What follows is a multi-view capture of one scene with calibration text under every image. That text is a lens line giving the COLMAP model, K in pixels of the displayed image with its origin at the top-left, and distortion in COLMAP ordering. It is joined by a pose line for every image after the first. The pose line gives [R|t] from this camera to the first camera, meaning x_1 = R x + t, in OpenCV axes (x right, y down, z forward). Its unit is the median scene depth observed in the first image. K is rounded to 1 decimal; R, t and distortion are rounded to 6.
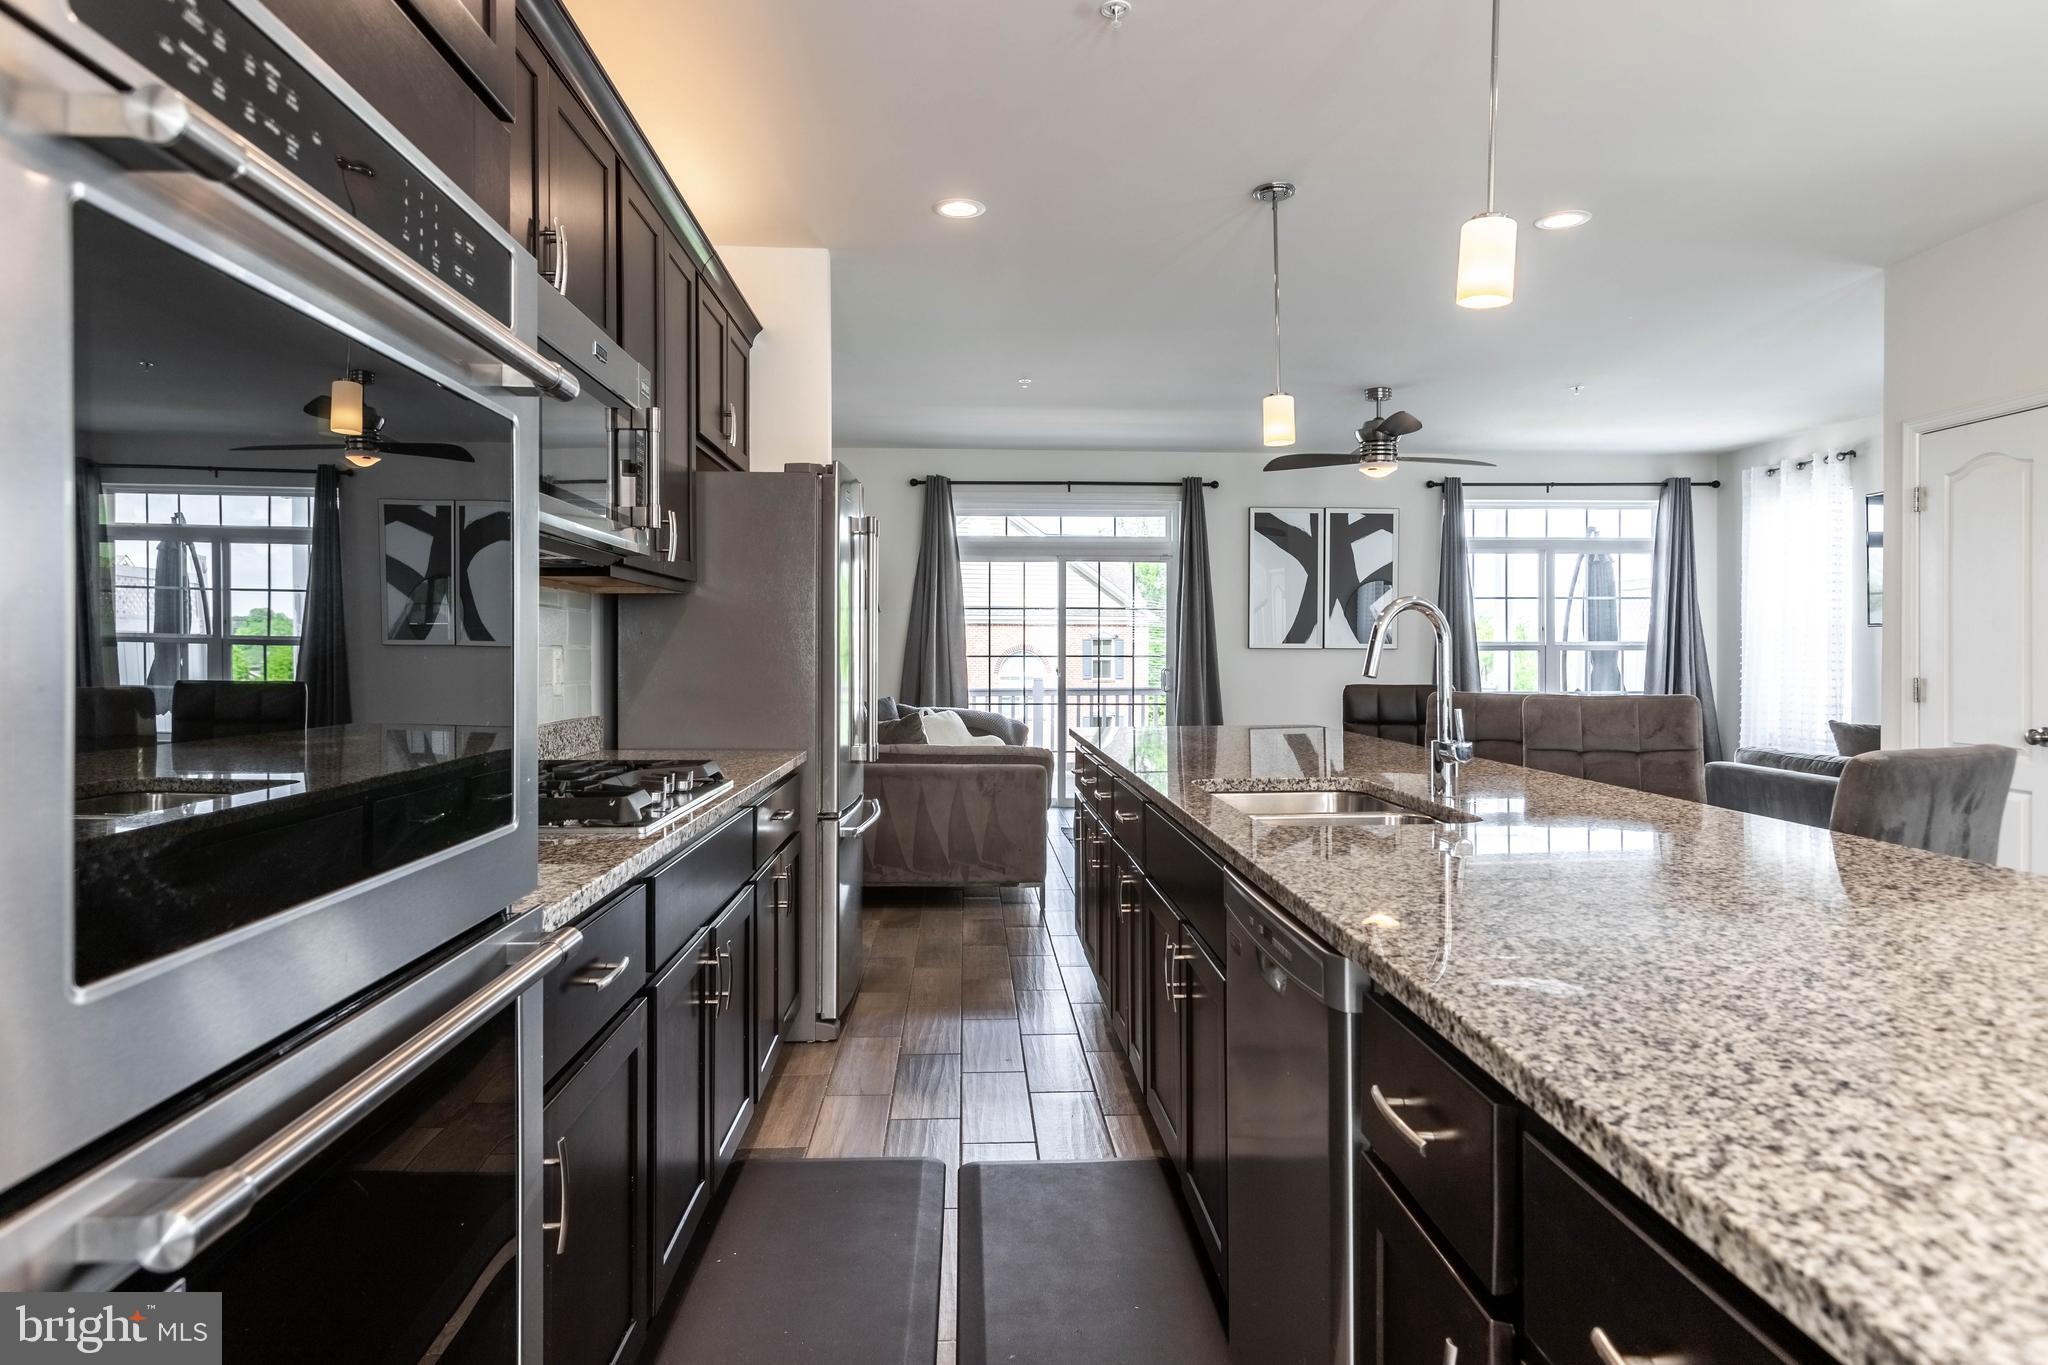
lens RADIAL K [[1222.8, 0, 1030.1], [0, 1222.8, 663.5], [0, 0, 1]] dist [0.003842, 0.001040]
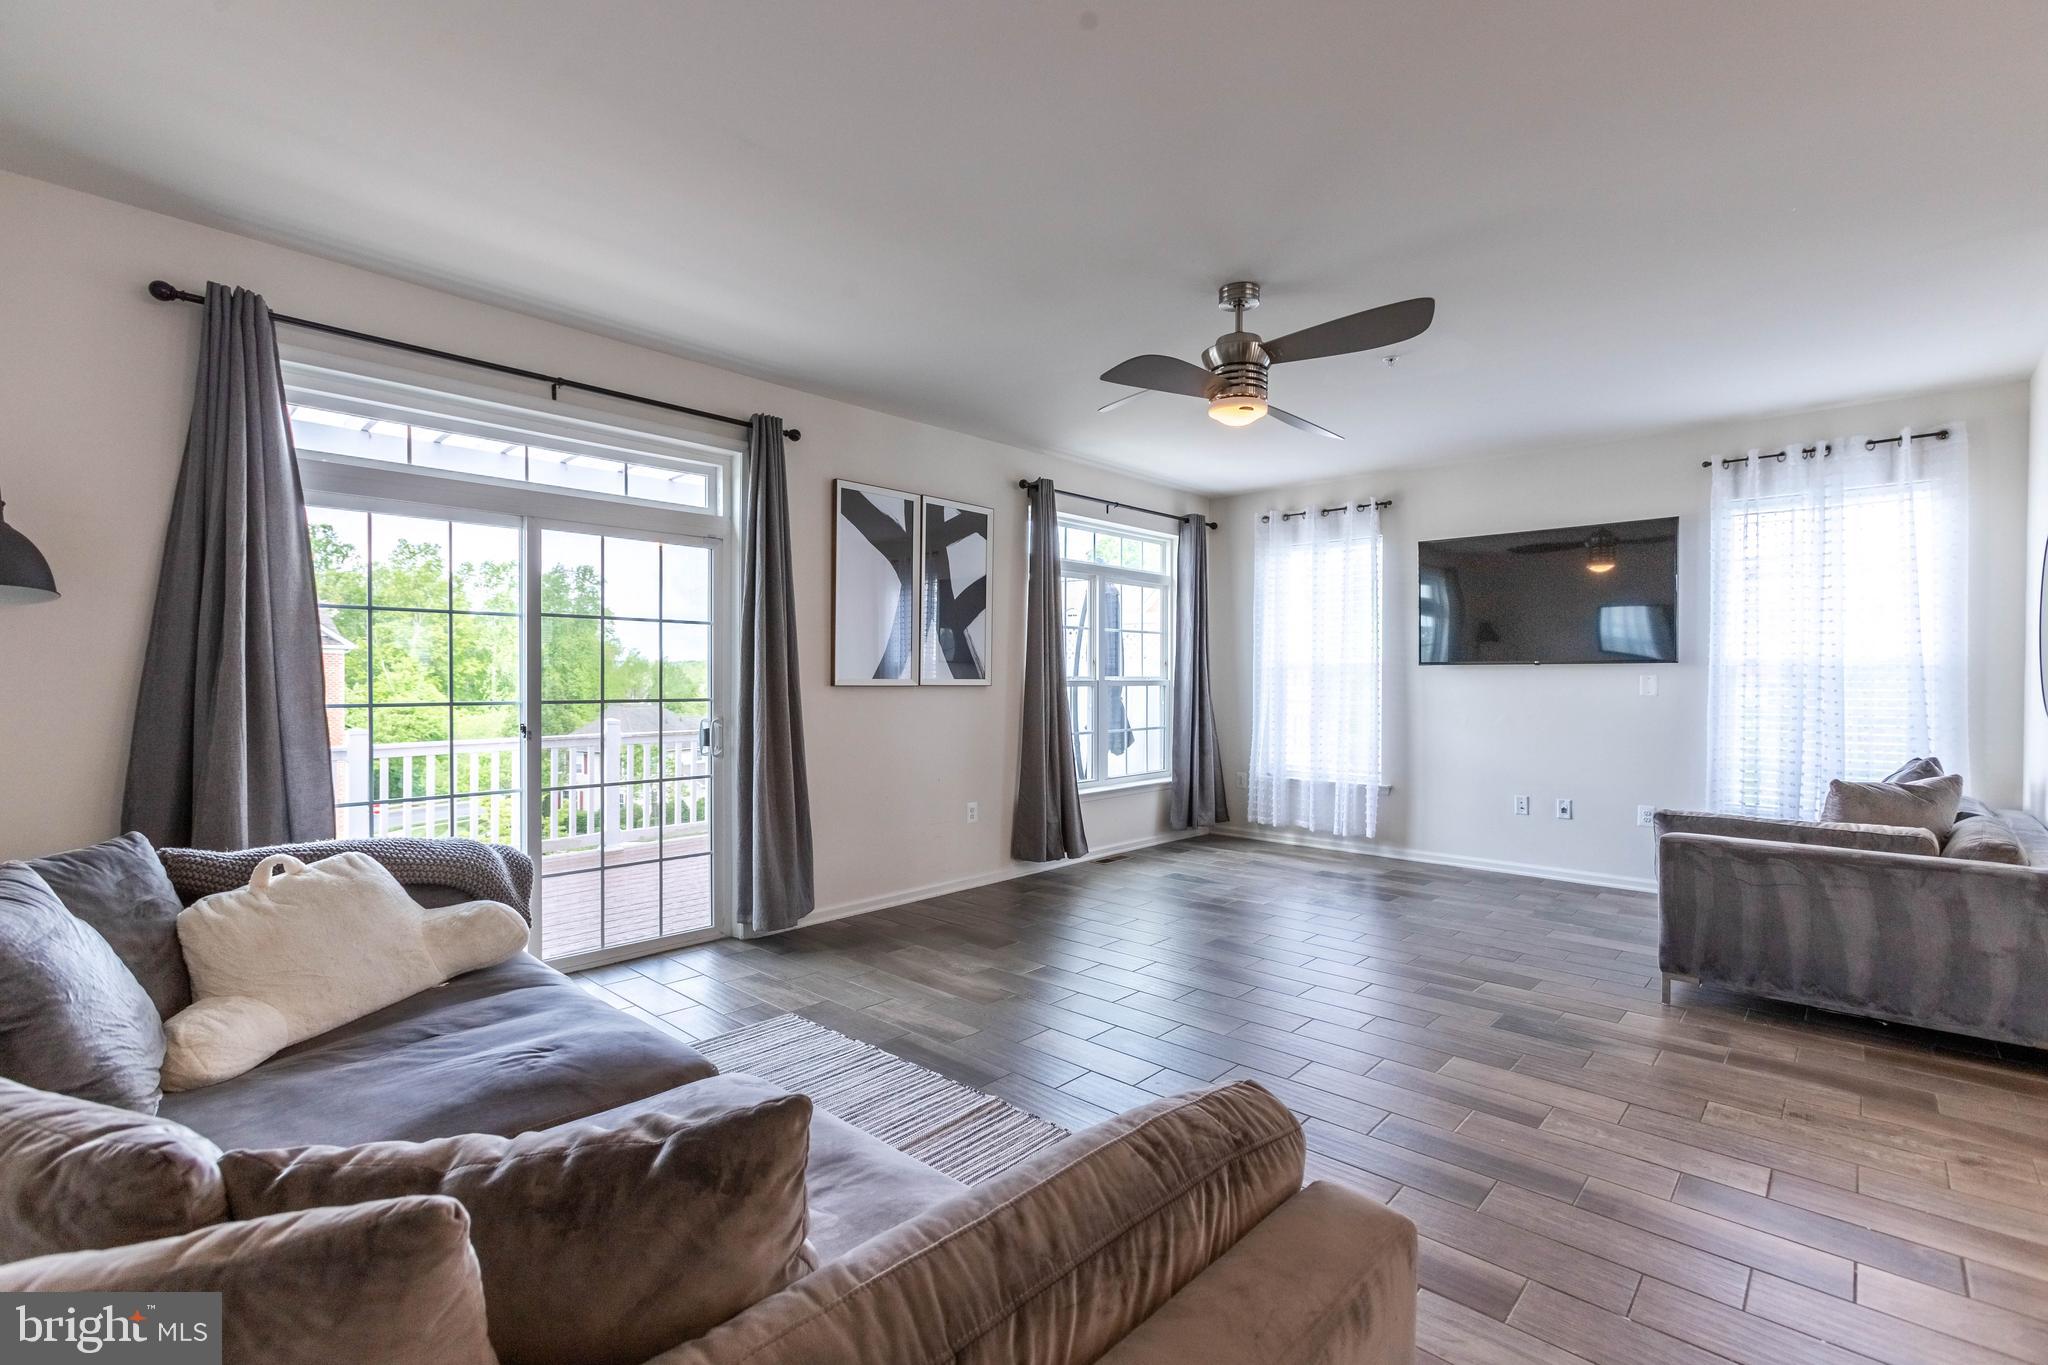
lens RADIAL K [[926.6, 0, 1028.8], [0, 926.6, 687.5], [0, 0, 1]] dist [-0.008791, 0.008338]
pose [[0.714380, -0.006069, 0.699732, -0.104509], [0.006175, 0.999978, 0.002368, -0.012095], [-0.699731, 0.002629, 0.714402, 0.556524]]
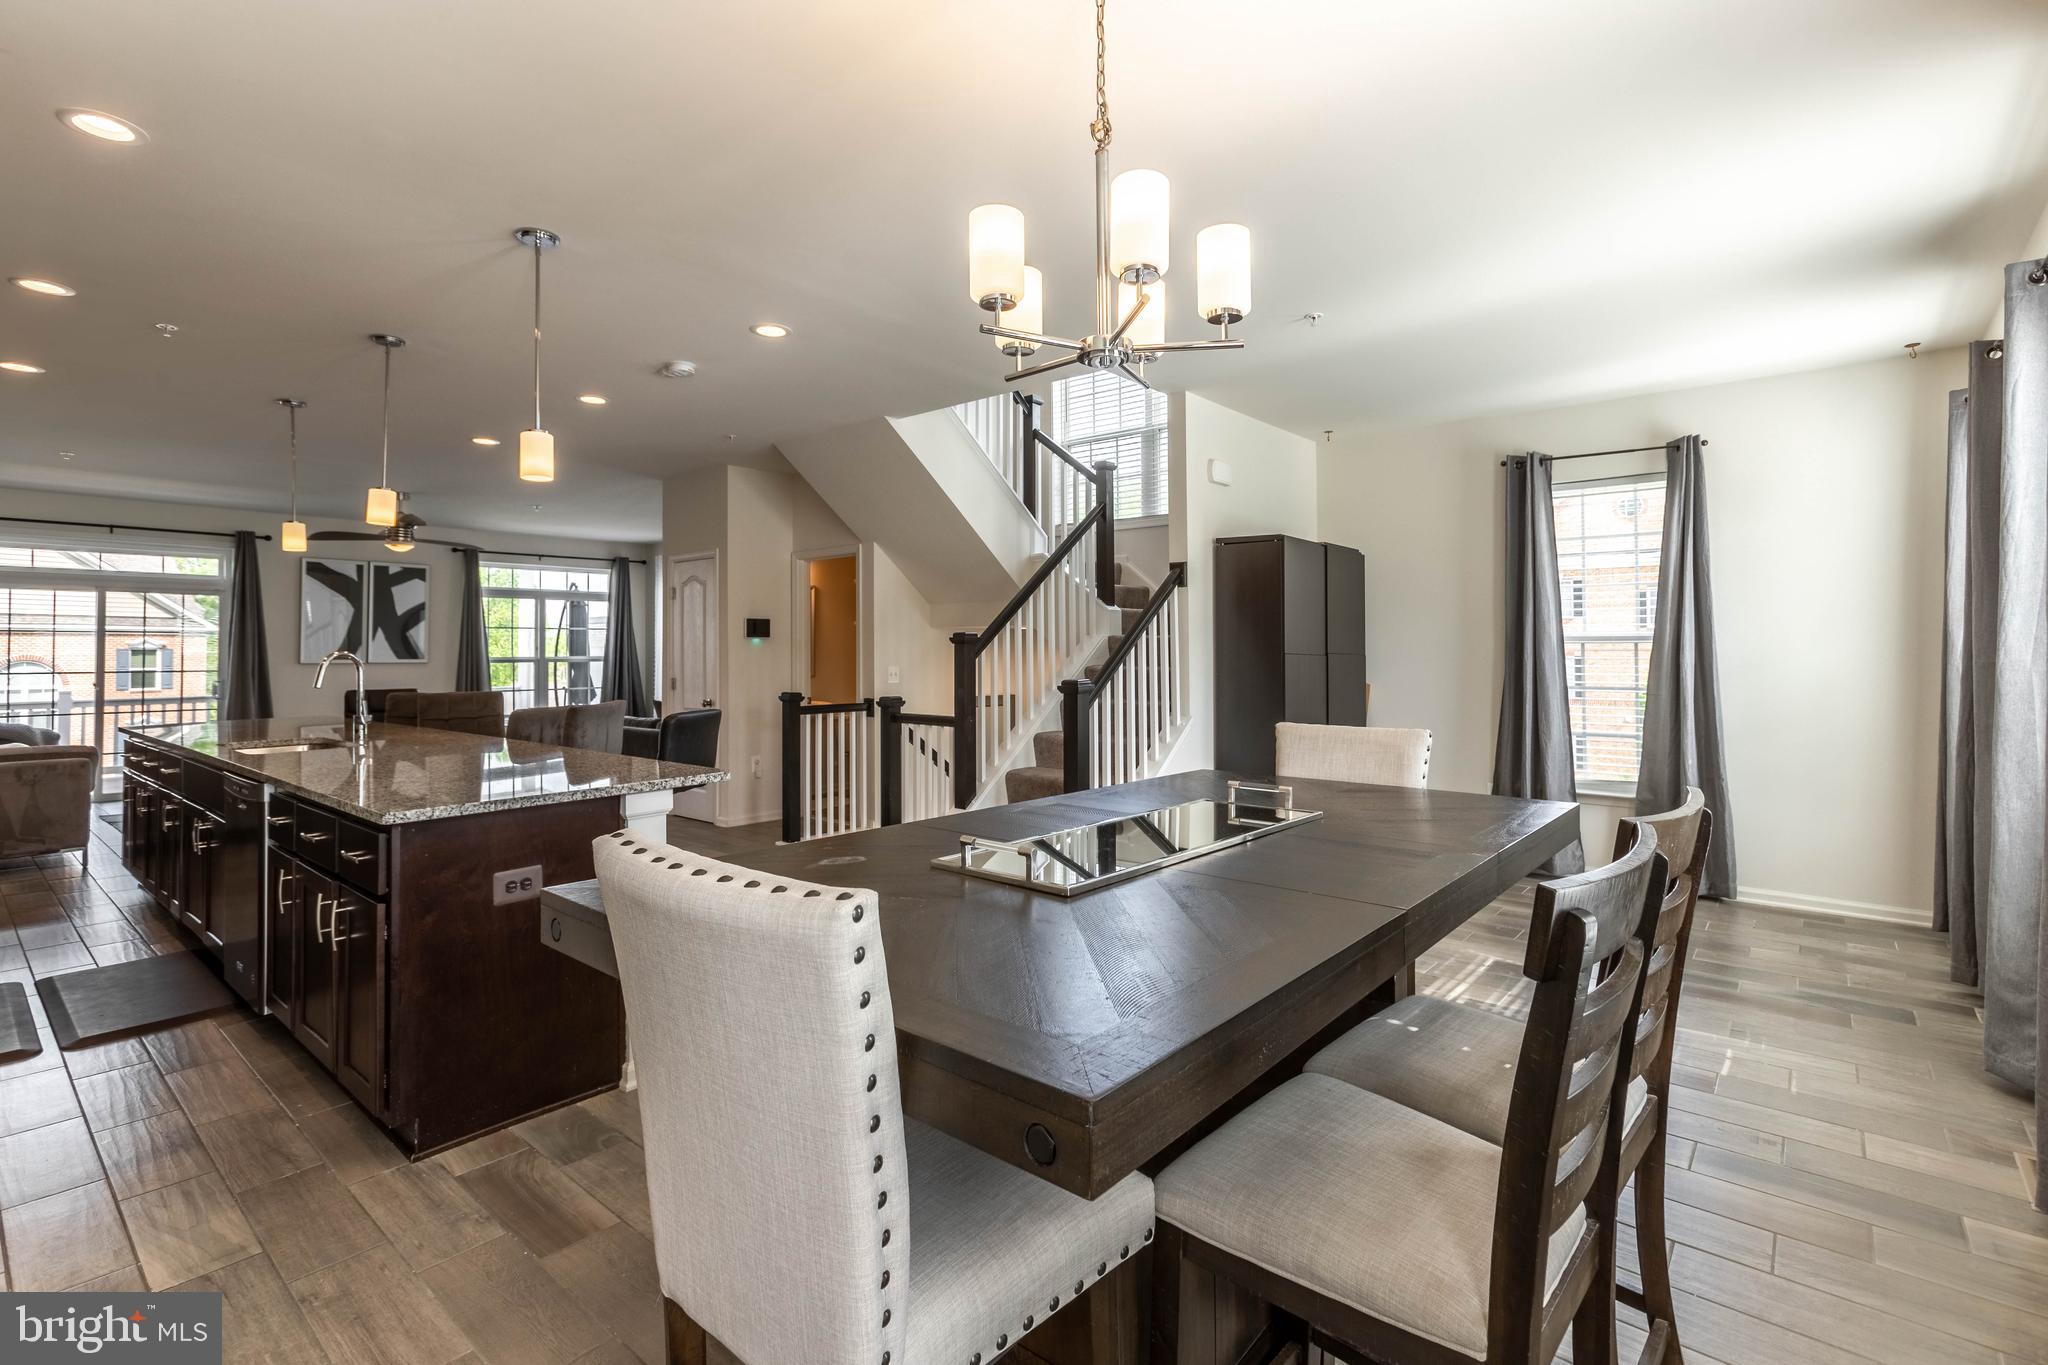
lens RADIAL K [[926.6, 0, 1006.5], [0, 926.6, 636.7], [0, 0, 1]] dist [-0.008791, 0.008338]
pose [[0.690753, 0.008141, 0.723045, -0.016162], [0.014718, 0.999571, -0.025315, -0.004869], [-0.722941, 0.028128, 0.690337, -0.239994]]
